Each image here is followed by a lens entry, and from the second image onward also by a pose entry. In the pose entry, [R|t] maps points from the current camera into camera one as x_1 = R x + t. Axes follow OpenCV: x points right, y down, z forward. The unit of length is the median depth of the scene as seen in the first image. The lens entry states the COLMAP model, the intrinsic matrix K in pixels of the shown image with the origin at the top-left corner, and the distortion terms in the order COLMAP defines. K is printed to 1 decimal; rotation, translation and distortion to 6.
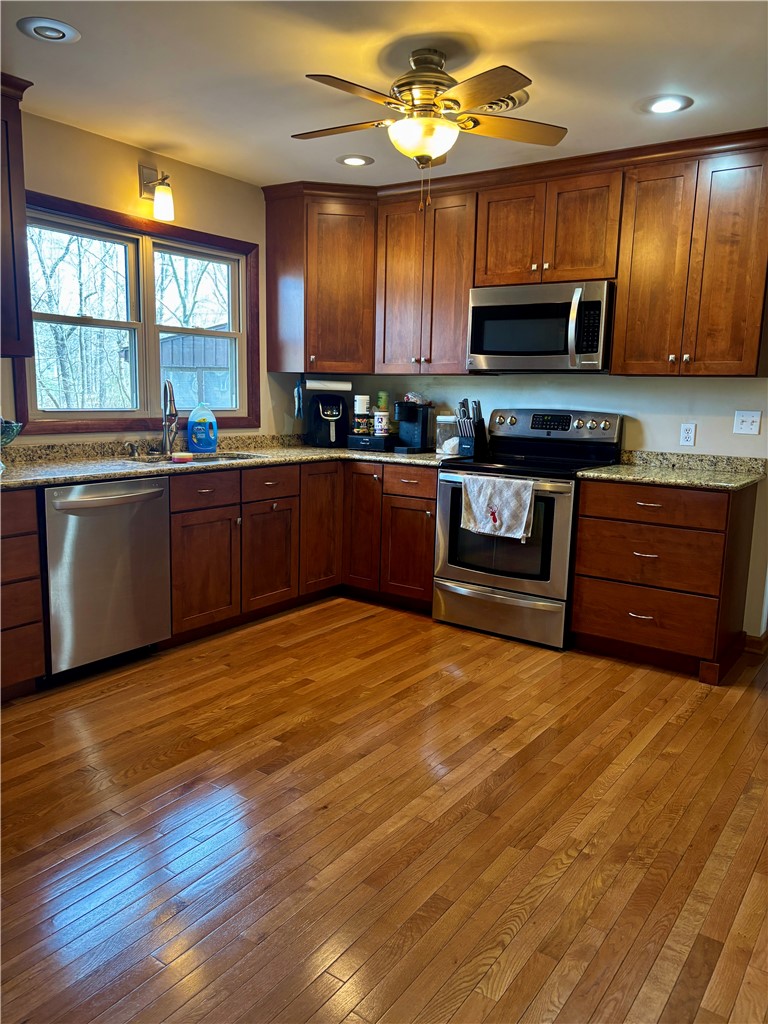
lens RADIAL K [[773.2, 0, 387.4], [0, 773.2, 516.1], [0, 0, 1]] dist [0.039221, -0.021729]
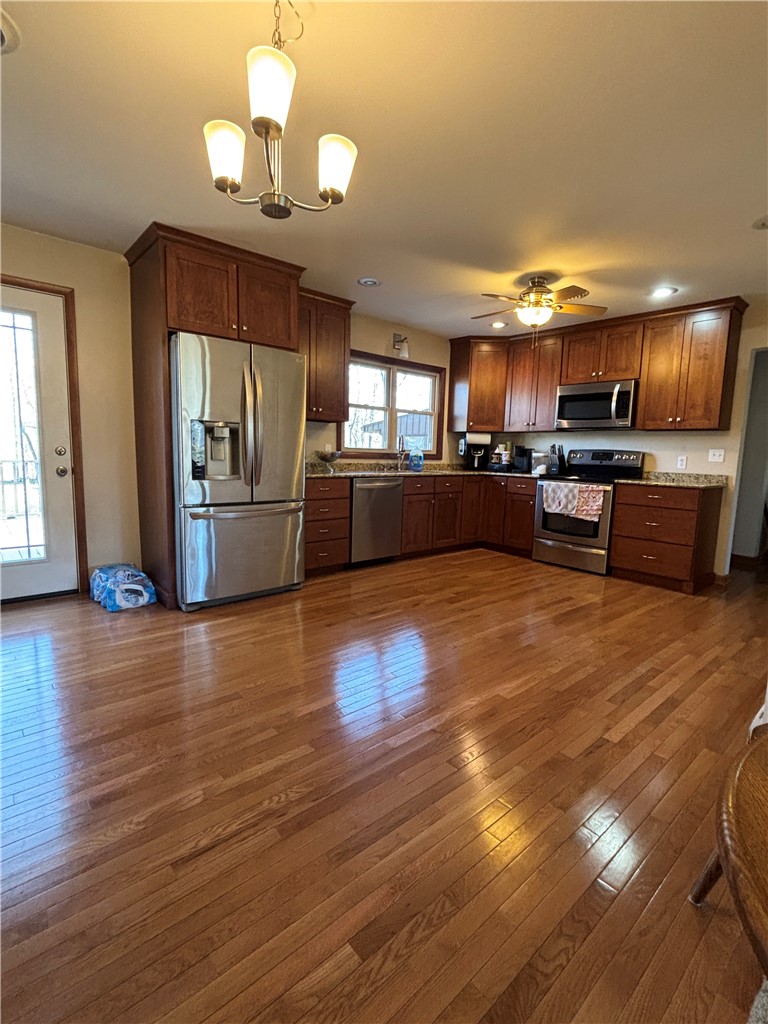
lens RADIAL K [[480.5, 0, 379.0], [0, 480.5, 507.6], [0, 0, 1]] dist [-0.012447, -0.002160]
pose [[0.967137, 0.034307, -0.251929, -0.013105], [-0.047394, 0.997814, -0.046064, 0.086920], [0.249798, 0.056490, 0.966649, -0.252992]]
